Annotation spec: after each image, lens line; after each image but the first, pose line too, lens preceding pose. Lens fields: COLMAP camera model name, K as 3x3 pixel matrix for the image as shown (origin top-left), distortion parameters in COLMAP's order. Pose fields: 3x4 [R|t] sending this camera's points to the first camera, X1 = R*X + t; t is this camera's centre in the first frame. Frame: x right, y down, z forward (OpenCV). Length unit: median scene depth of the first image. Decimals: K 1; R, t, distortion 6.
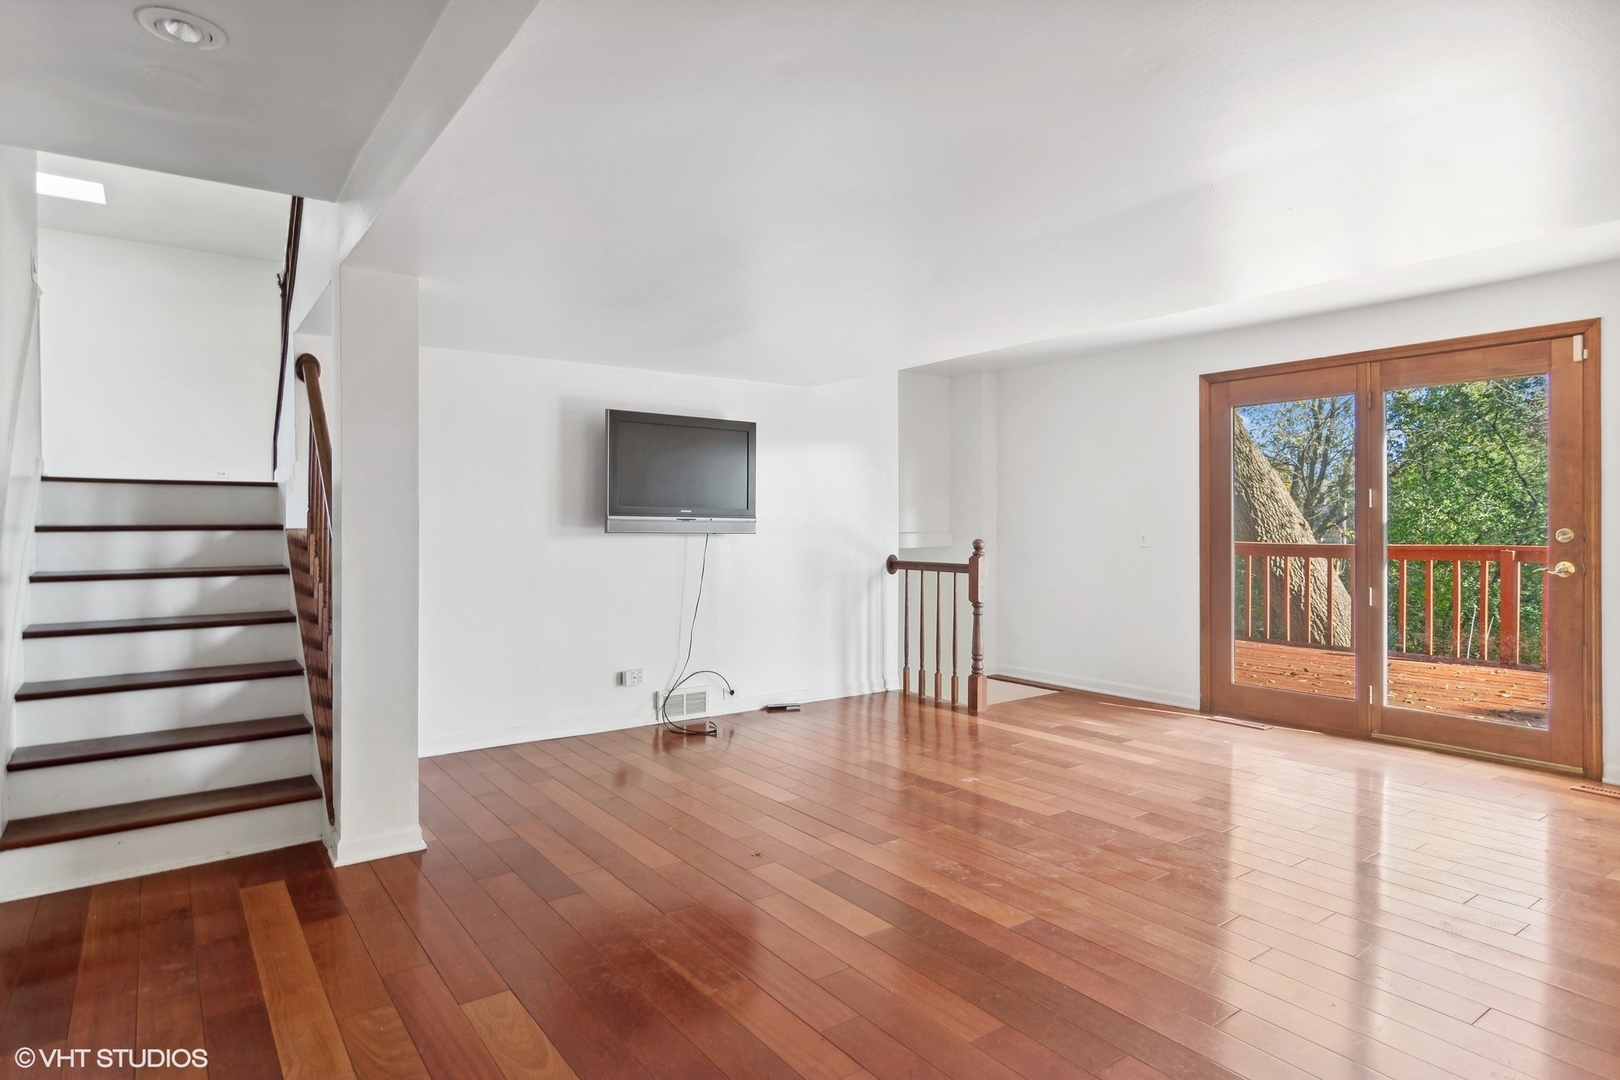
lens RADIAL K [[889.5, 0, 814.3], [0, 889.5, 525.4], [0, 0, 1]] dist [0.000614, 0.001223]
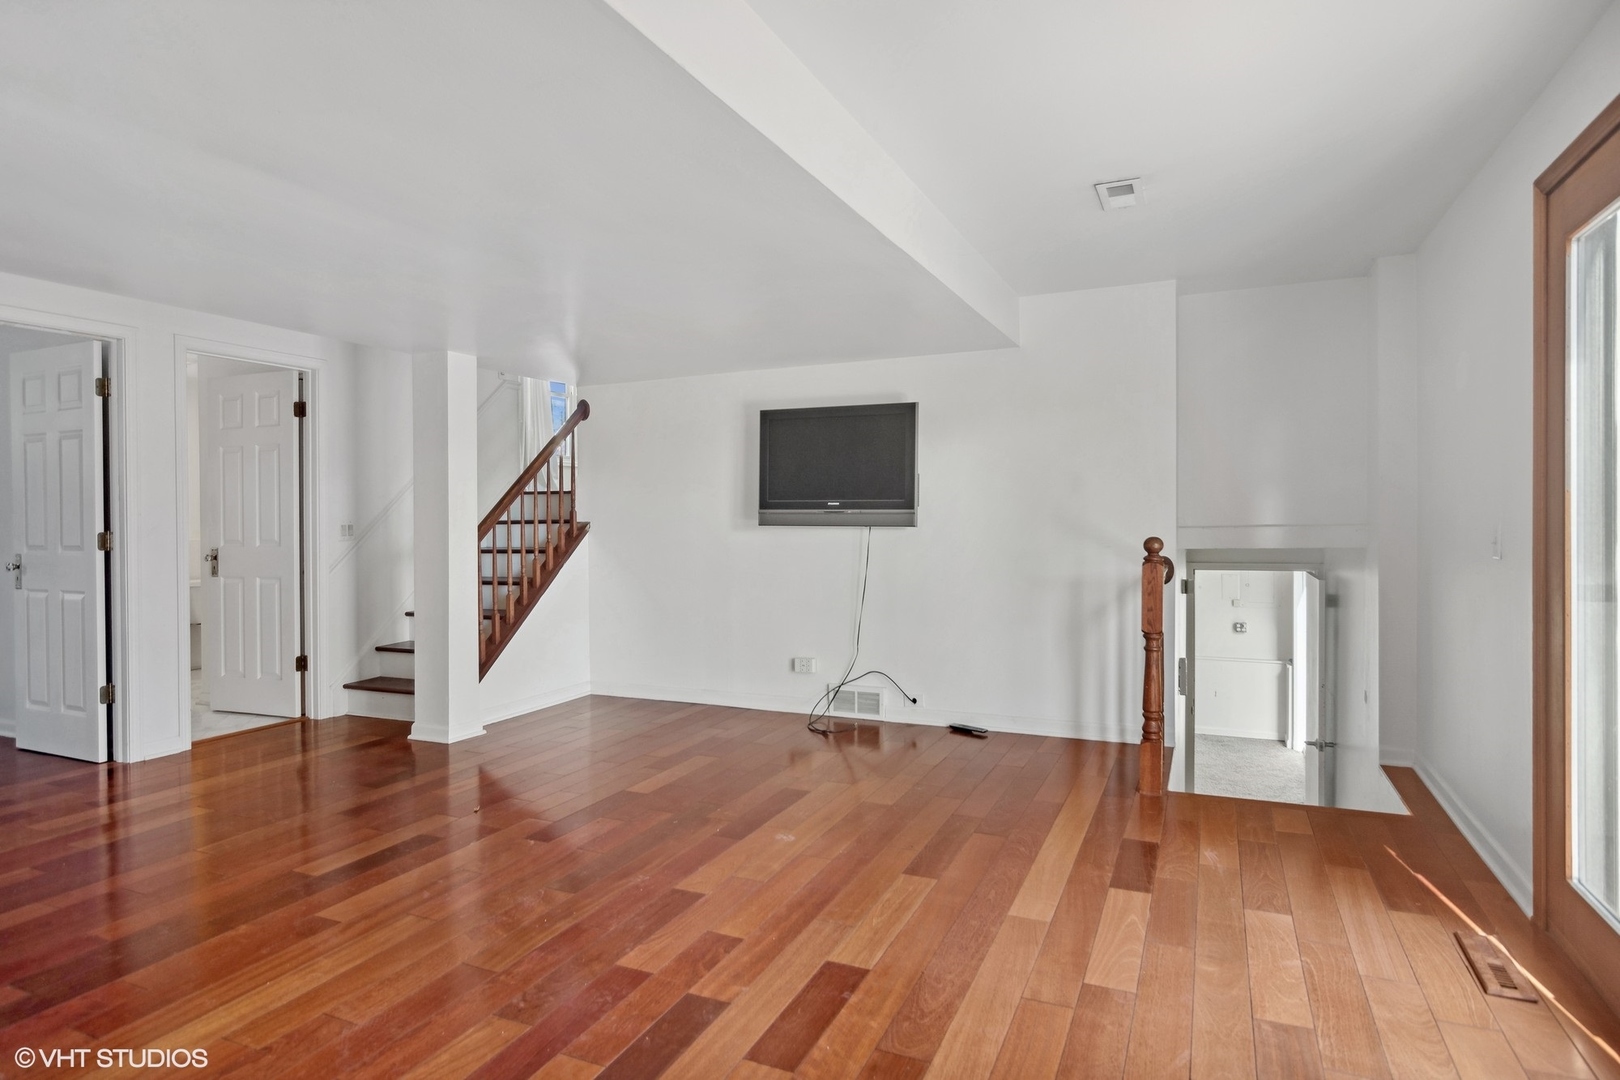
lens RADIAL K [[889.5, 0, 814.3], [0, 889.5, 525.4], [0, 0, 1]] dist [0.000614, 0.001223]
pose [[0.506205, 0.006985, -0.862385, 0.667481], [0.008656, 0.999876, 0.013179, -0.004976], [0.862370, -0.014136, 0.506082, 0.471197]]
